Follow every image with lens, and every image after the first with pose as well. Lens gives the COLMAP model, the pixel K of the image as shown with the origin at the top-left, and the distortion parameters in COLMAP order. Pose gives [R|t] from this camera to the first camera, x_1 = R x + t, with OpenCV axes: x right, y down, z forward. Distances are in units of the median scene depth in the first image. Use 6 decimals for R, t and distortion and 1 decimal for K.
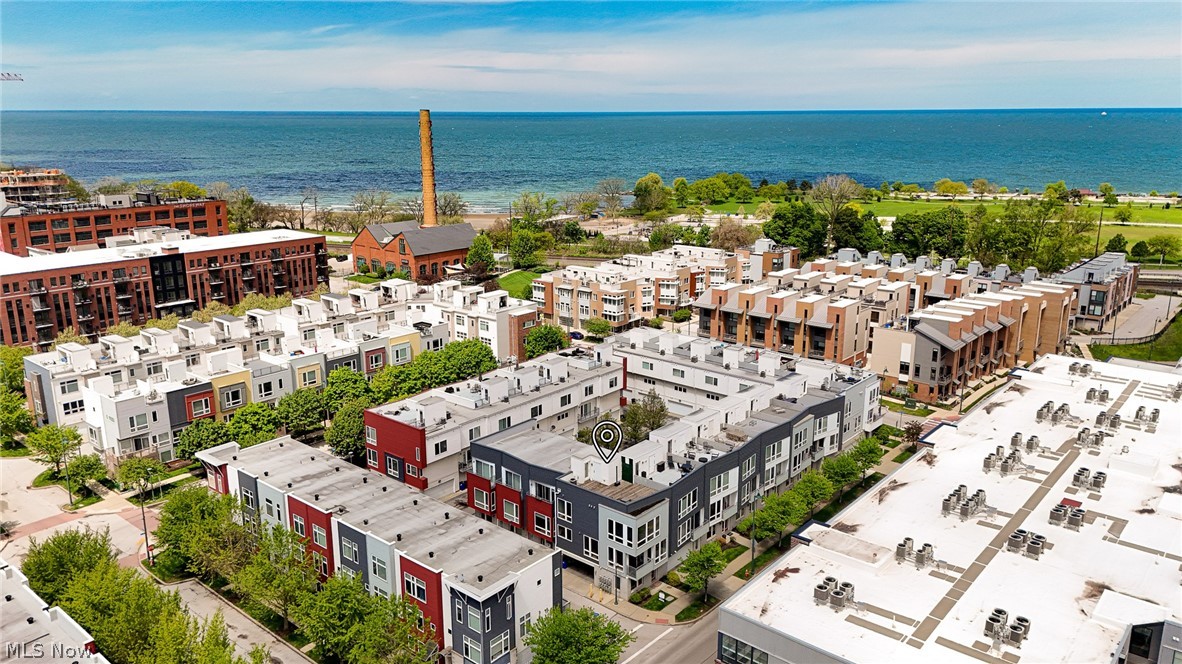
lens RADIAL K [[866.4, 0, 595.1], [0, 866.4, 319.4], [0, 0, 1]] dist [0.069205, -0.056298]
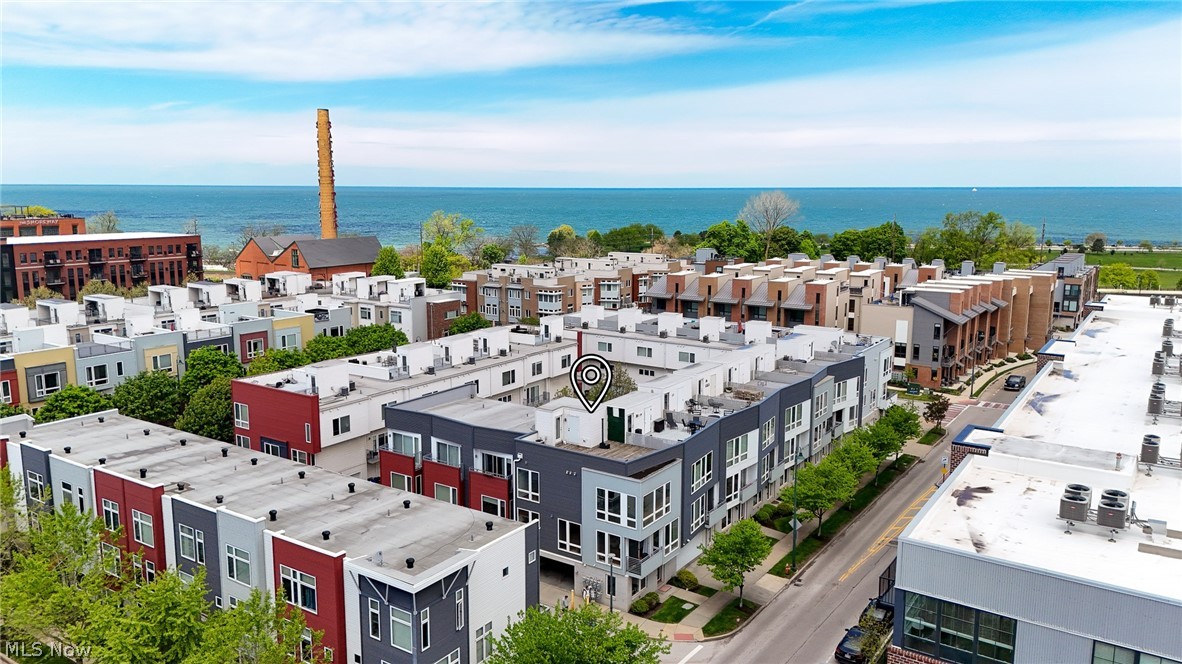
lens RADIAL K [[866.4, 0, 594.5], [0, 866.4, 319.6], [0, 0, 1]] dist [0.069205, -0.056298]
pose [[0.994116, -0.012709, 0.107572, -0.050872], [0.021592, 0.996413, -0.081818, 0.135718], [-0.106147, 0.083659, 0.990825, 0.282211]]
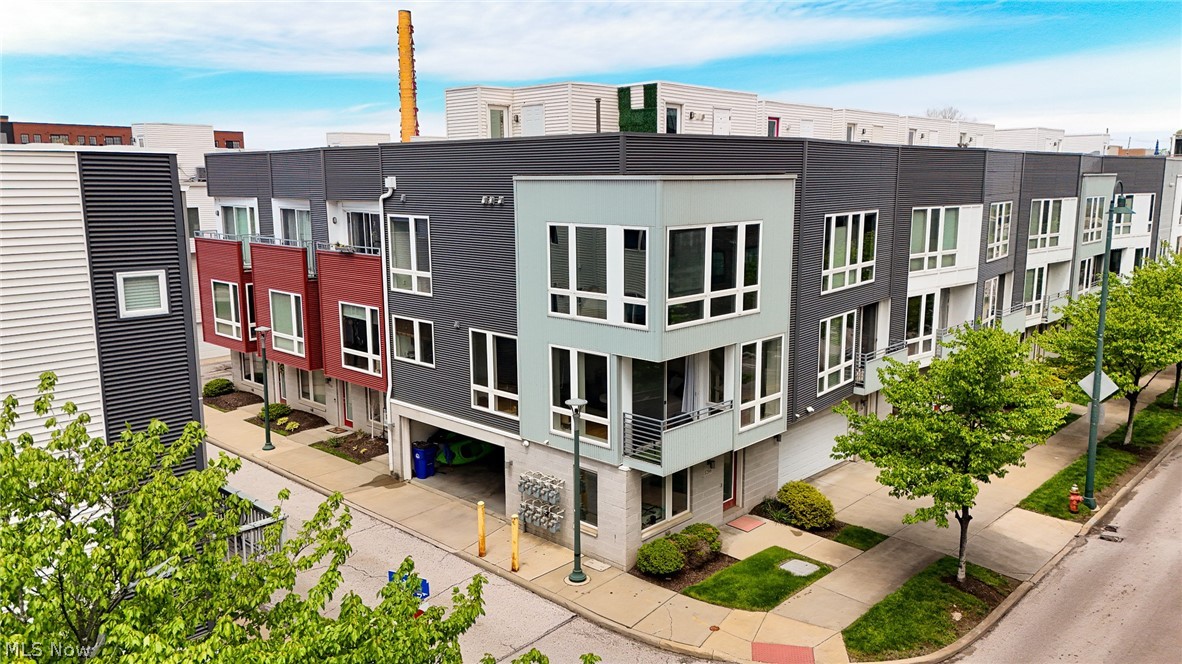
lens RADIAL K [[866.4, 0, 596.1], [0, 866.4, 325.9], [0, 0, 1]] dist [0.069205, -0.056298]
pose [[0.998805, 0.005963, -0.048503, 0.035520], [-0.009386, 0.997457, -0.070656, 0.241900], [0.047958, 0.071026, 0.996321, 0.670717]]
